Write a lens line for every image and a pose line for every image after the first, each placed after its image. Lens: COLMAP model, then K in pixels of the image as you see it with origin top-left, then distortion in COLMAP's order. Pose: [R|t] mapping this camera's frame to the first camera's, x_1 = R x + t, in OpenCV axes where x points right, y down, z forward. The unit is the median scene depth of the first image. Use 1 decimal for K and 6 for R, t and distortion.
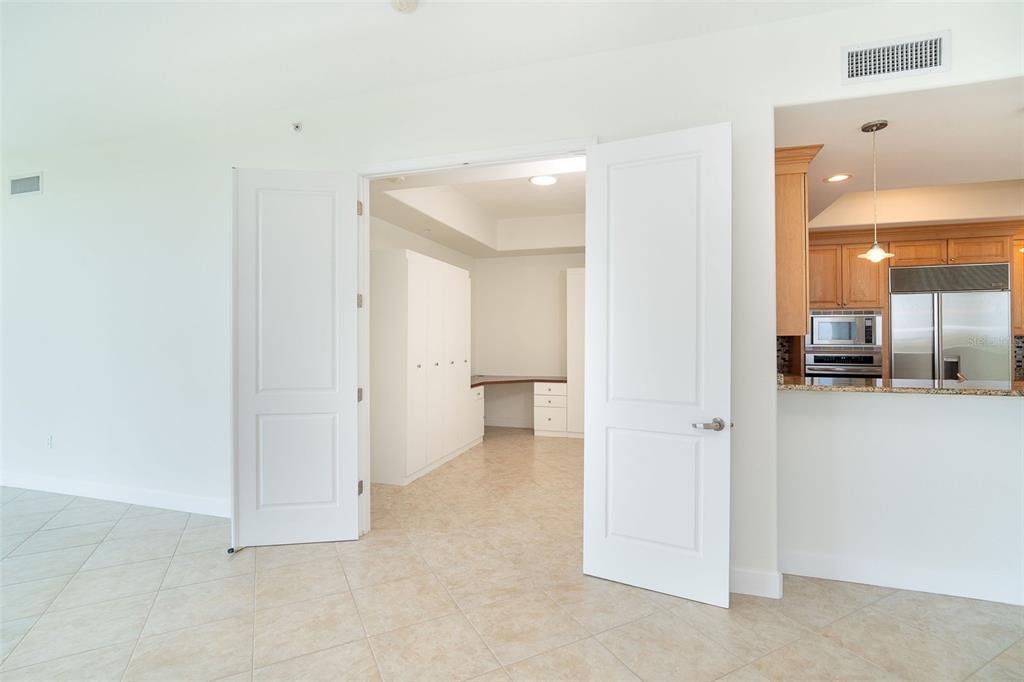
lens RADIAL K [[488.8, 0, 517.6], [0, 488.8, 335.9], [0, 0, 1]] dist [-0.012883, 0.007874]
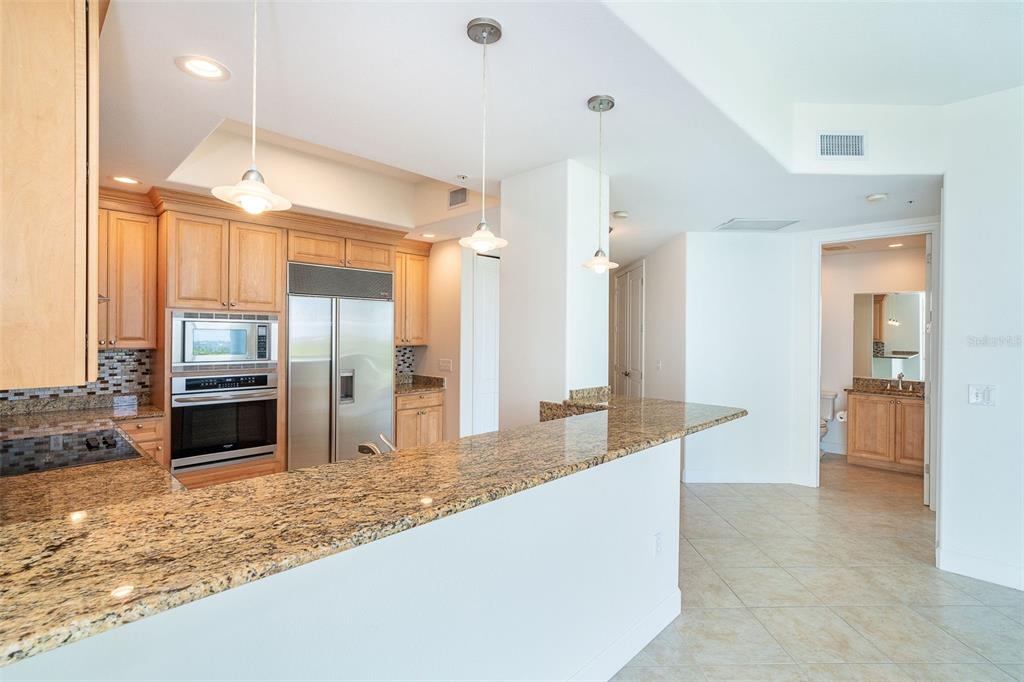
lens RADIAL K [[488.8, 0, 515.4], [0, 488.8, 330.0], [0, 0, 1]] dist [-0.012883, 0.007874]
pose [[0.463974, 0.013027, 0.885753, 0.234094], [-0.010728, 0.999901, -0.009087, -0.026045], [-0.885784, -0.005286, 0.464068, 0.301936]]
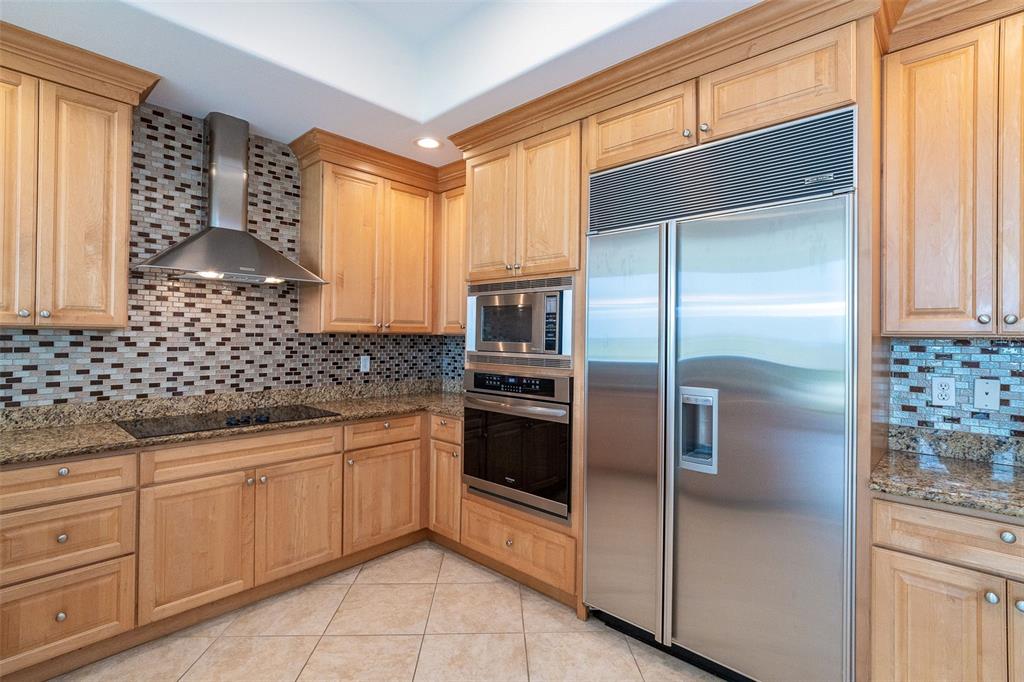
lens RADIAL K [[488.8, 0, 497.8], [0, 488.8, 332.8], [0, 0, 1]] dist [-0.012883, 0.007874]
pose [[0.894875, 0.011065, -0.446180, 0.880689], [-0.014078, 0.999895, -0.003438, 0.001116], [0.446095, 0.009358, 0.894937, 0.575722]]
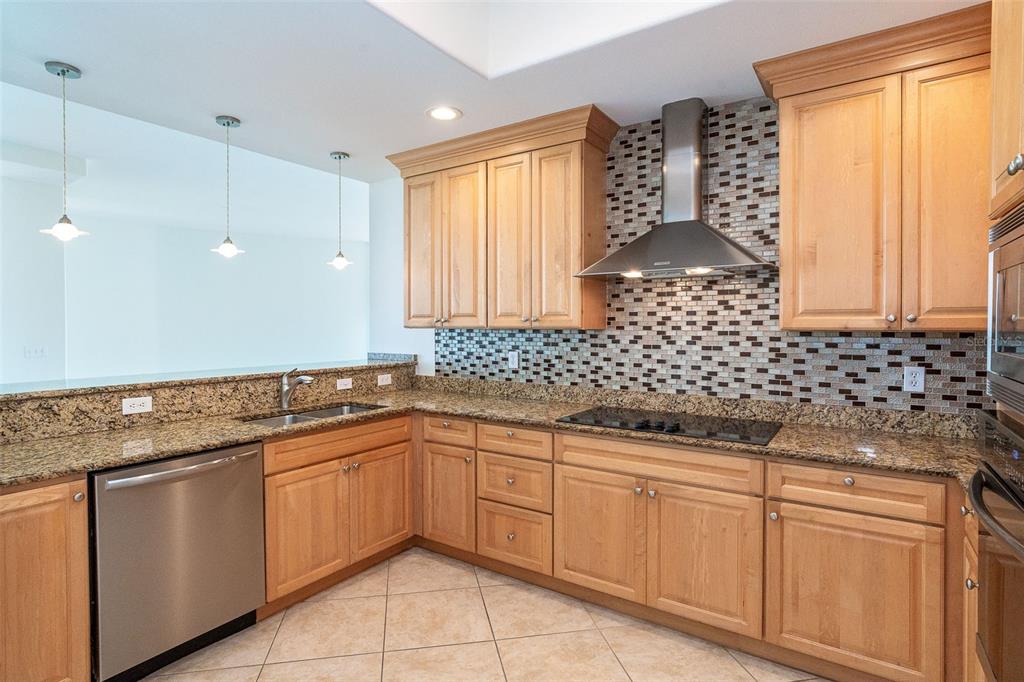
lens RADIAL K [[488.8, 0, 512.2], [0, 488.8, 332.4], [0, 0, 1]] dist [-0.012883, 0.007874]
pose [[-0.266329, 0.017917, -0.963716, 0.910337], [0.004105, 0.999839, 0.017454, -0.004707], [0.963874, 0.000693, -0.266359, 0.870308]]
